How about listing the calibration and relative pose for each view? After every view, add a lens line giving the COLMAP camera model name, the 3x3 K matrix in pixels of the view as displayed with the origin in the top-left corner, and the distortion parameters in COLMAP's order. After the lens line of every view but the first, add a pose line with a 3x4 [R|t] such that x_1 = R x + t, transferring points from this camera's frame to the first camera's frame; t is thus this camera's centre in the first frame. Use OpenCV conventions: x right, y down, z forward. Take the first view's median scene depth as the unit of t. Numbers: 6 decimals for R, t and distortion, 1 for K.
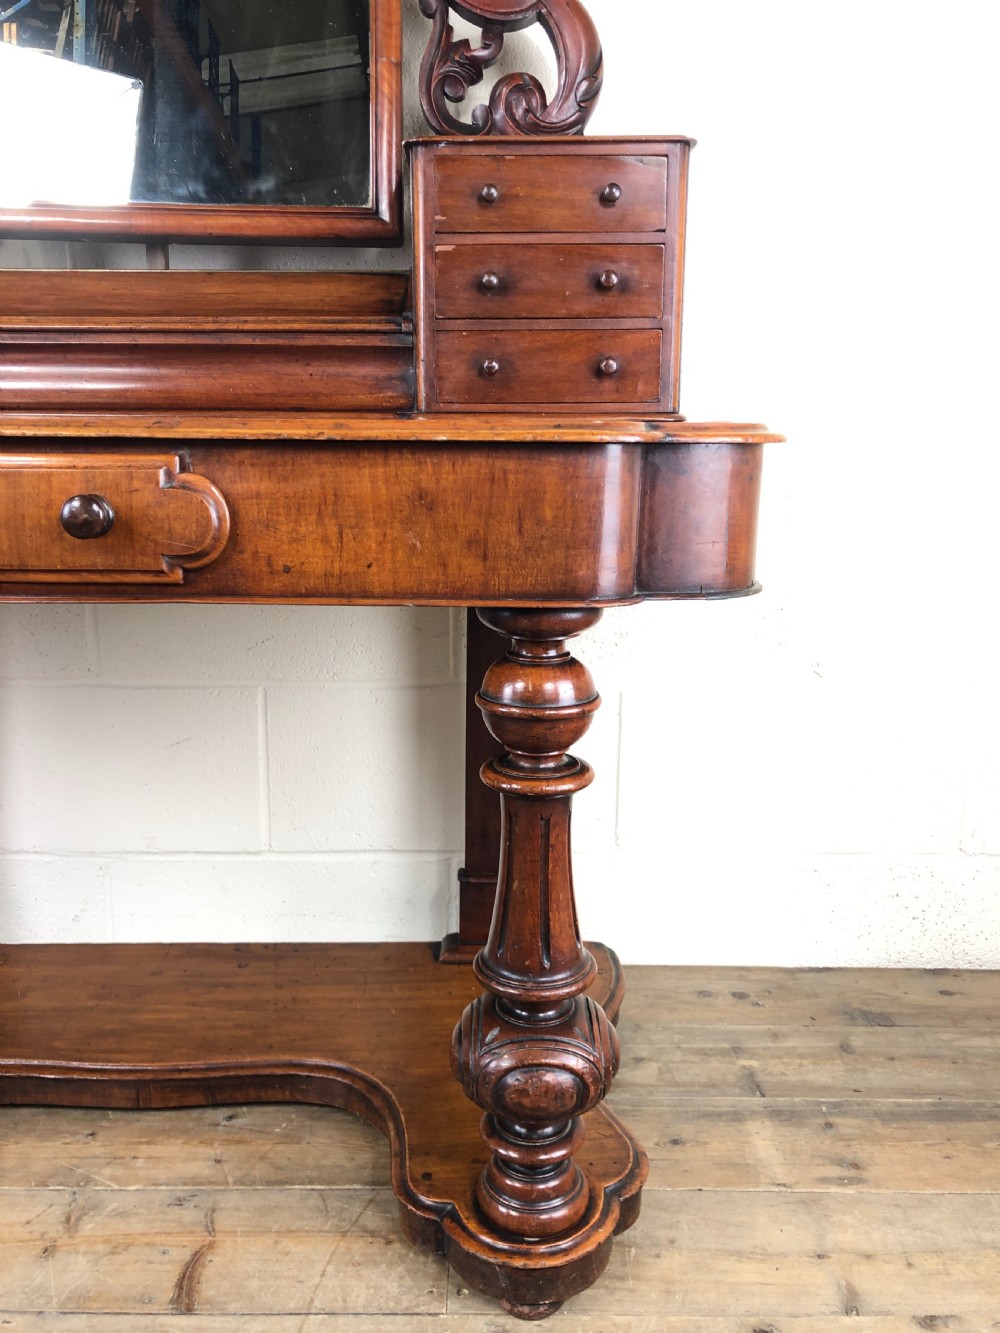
lens RADIAL K [[1101.1, 0, 503.0], [0, 1101.1, 657.7], [0, 0, 1]] dist [0.021729, -0.019979]
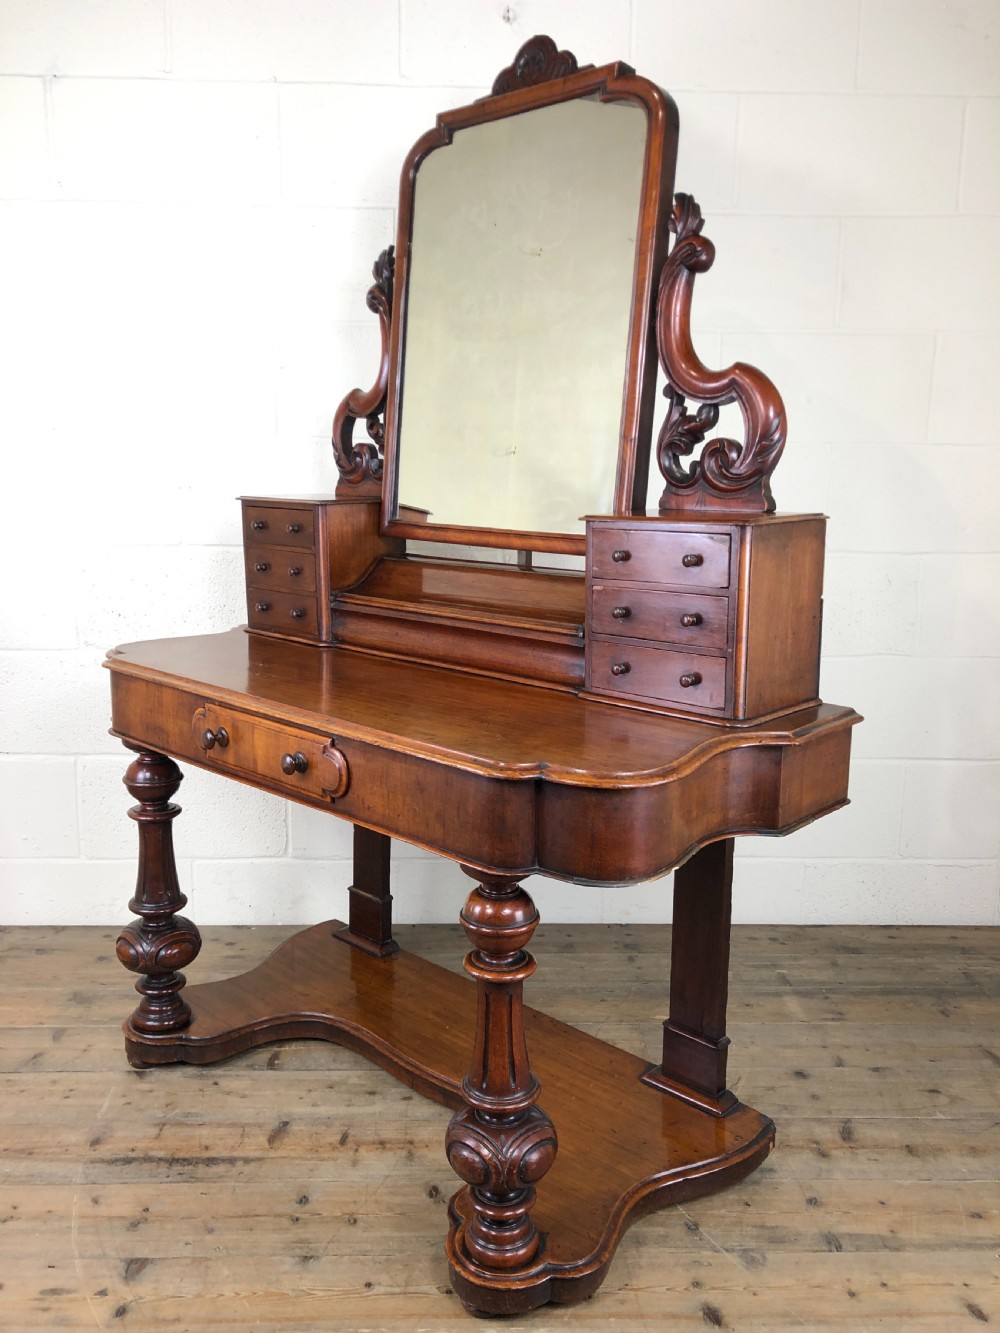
lens RADIAL K [[1101.1, 0, 494.7], [0, 1101.1, 653.0], [0, 0, 1]] dist [0.021729, -0.019979]
pose [[0.709972, 0.118954, -0.694111, 0.839901], [-0.144702, 0.989241, 0.021523, -0.285823], [0.689203, 0.085158, 0.719547, -0.129714]]
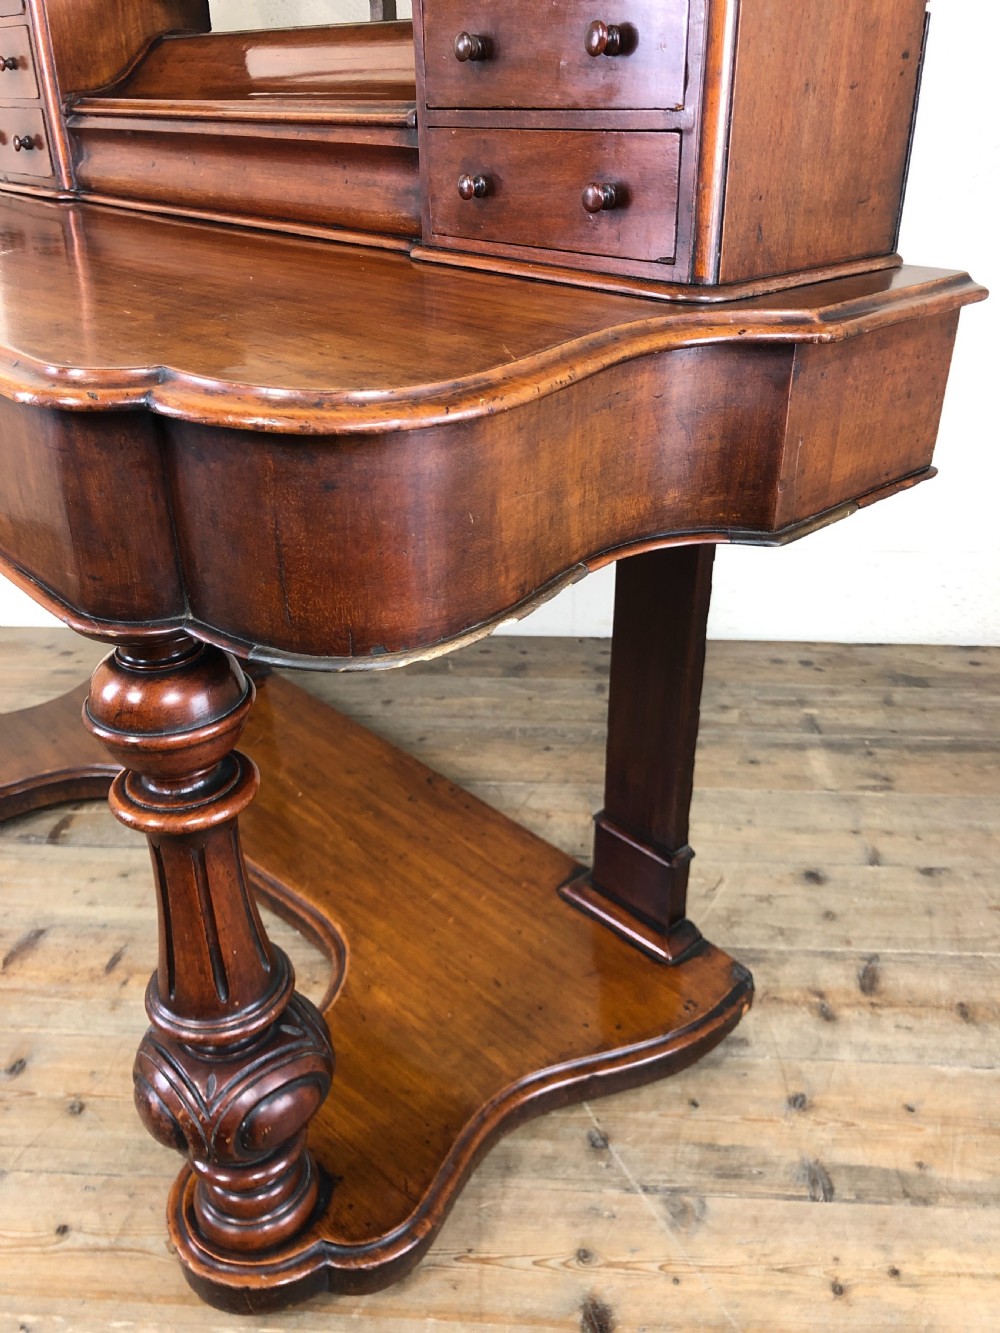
lens RADIAL K [[1101.1, 0, 500.0], [0, 1101.1, 658.7], [0, 0, 1]] dist [0.021729, -0.019979]
pose [[0.662055, 0.338036, -0.668891, 0.536199], [-0.146279, 0.933621, 0.327039, -0.213551], [0.735041, -0.118673, 0.667556, 0.519234]]
